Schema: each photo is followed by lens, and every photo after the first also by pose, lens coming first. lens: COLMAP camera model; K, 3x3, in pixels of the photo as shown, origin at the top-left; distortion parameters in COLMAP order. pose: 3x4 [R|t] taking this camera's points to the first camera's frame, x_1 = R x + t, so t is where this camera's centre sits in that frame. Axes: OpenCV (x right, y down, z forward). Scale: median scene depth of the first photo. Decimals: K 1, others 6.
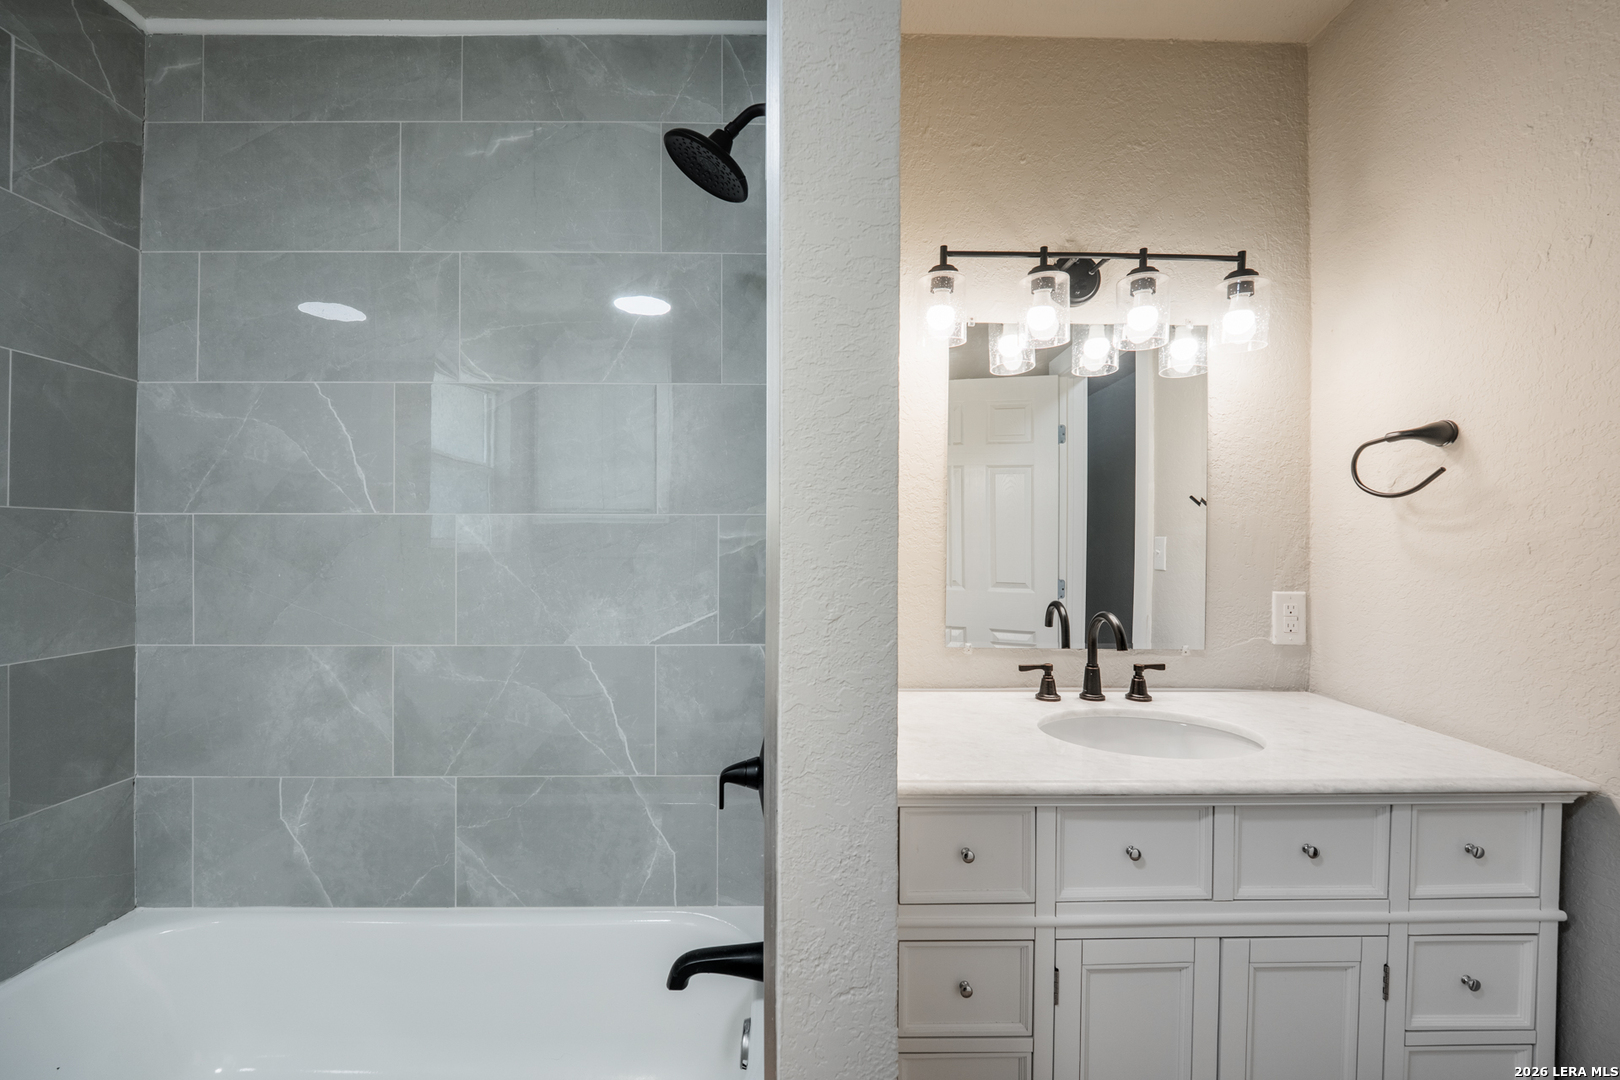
lens RADIAL K [[667.0, 0, 796.2], [0, 667.0, 541.5], [0, 0, 1]] dist [-0.000935, -0.005086]
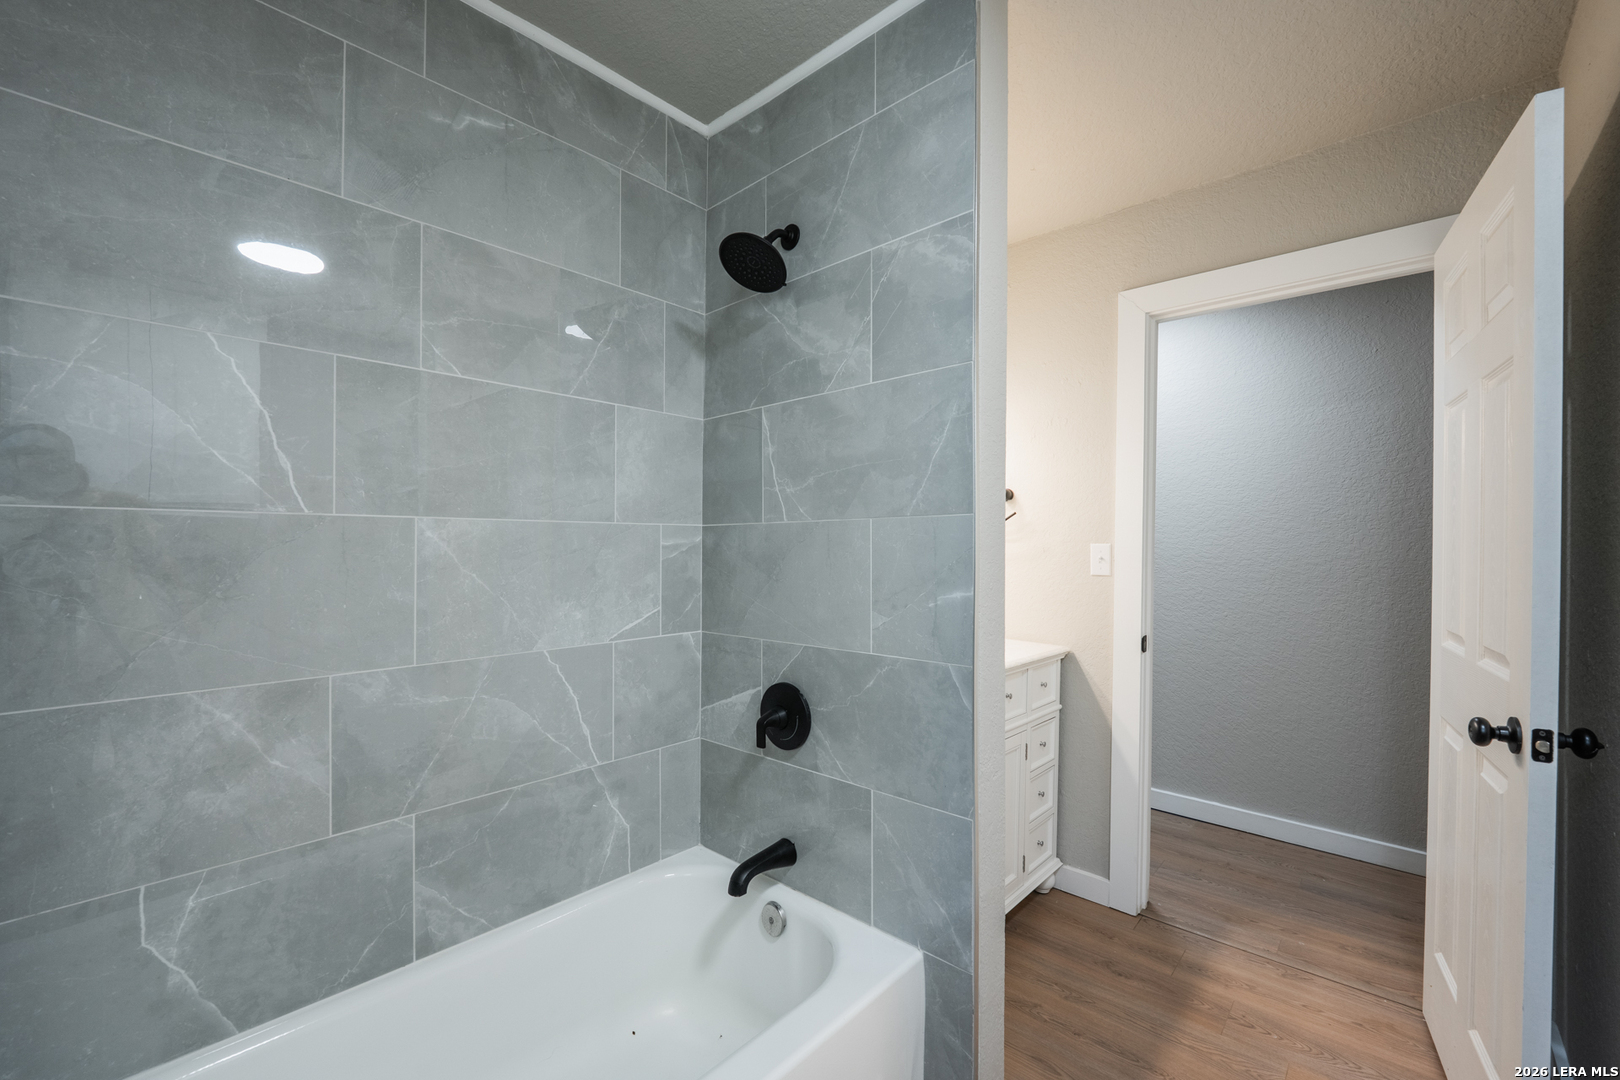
lens RADIAL K [[667.0, 0, 796.2], [0, 667.0, 541.5], [0, 0, 1]] dist [-0.000935, -0.005086]
pose [[0.691678, 0.003915, 0.722195, -0.800245], [-0.003103, 0.999992, -0.002448, -0.008147], [-0.722199, -0.000548, 0.691685, 0.023115]]
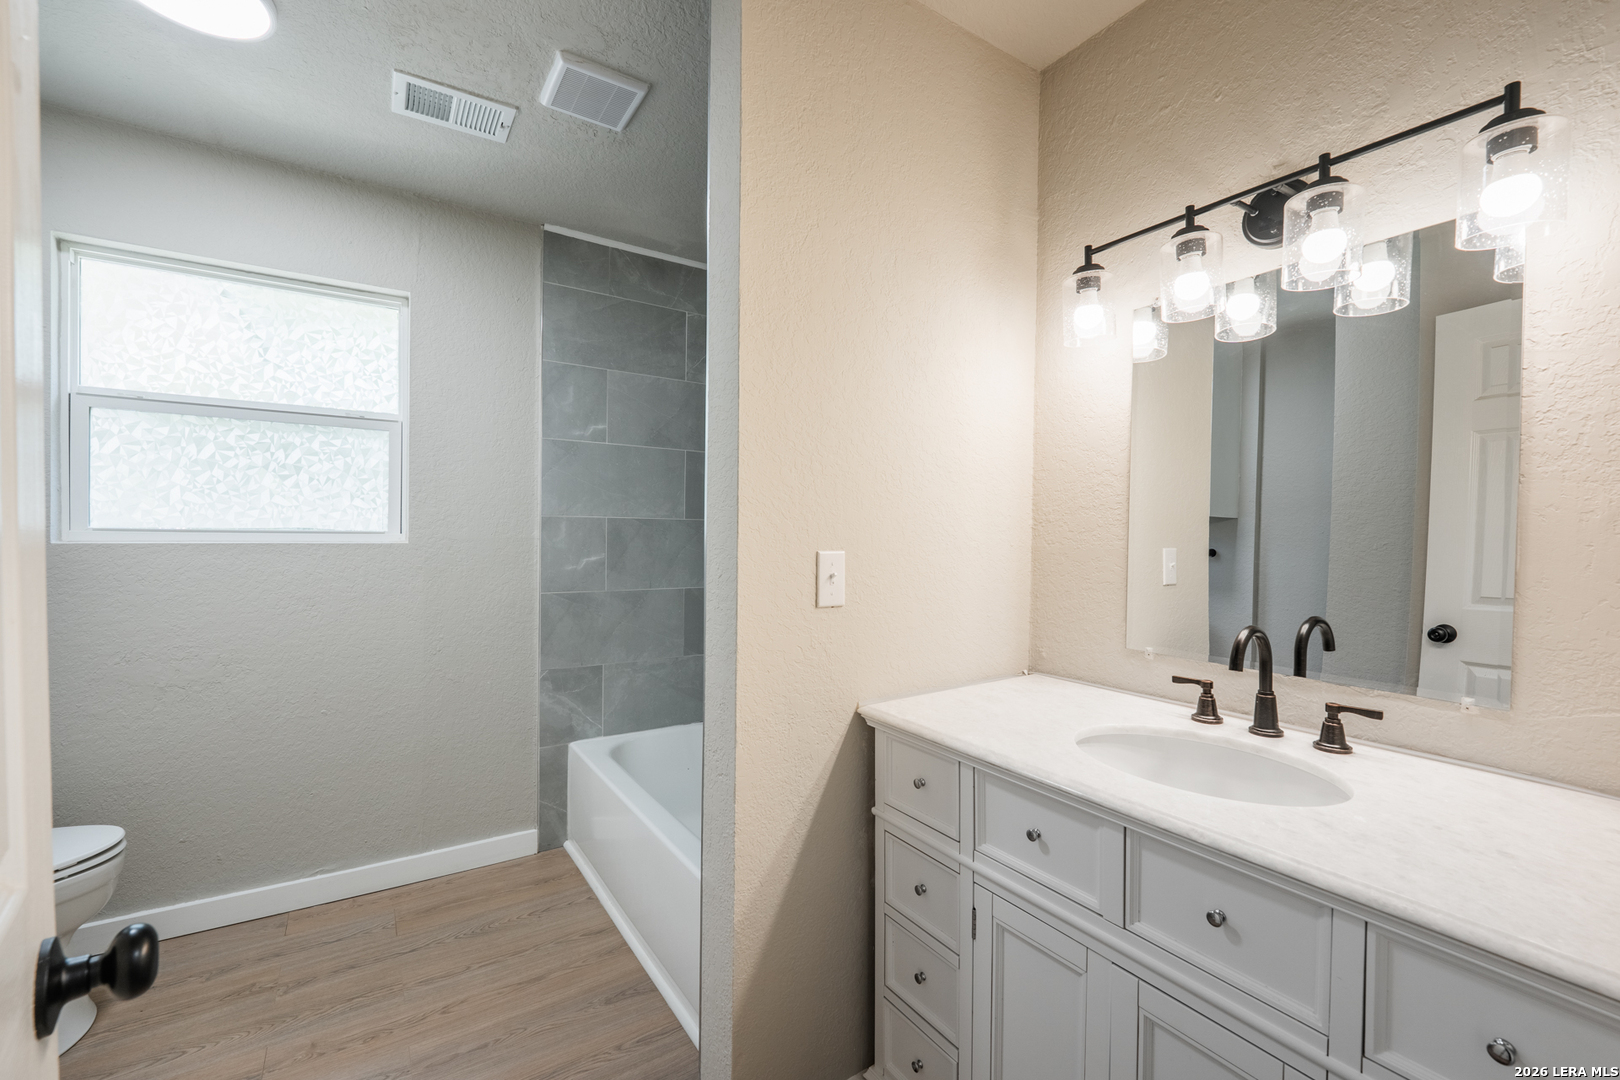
lens RADIAL K [[667.0, 0, 796.2], [0, 667.0, 541.5], [0, 0, 1]] dist [-0.000935, -0.005086]
pose [[0.527538, 0.013570, -0.849423, 0.792868], [-0.008874, 0.999906, 0.010462, -0.001054], [0.849485, 0.002019, 0.527608, 0.084800]]
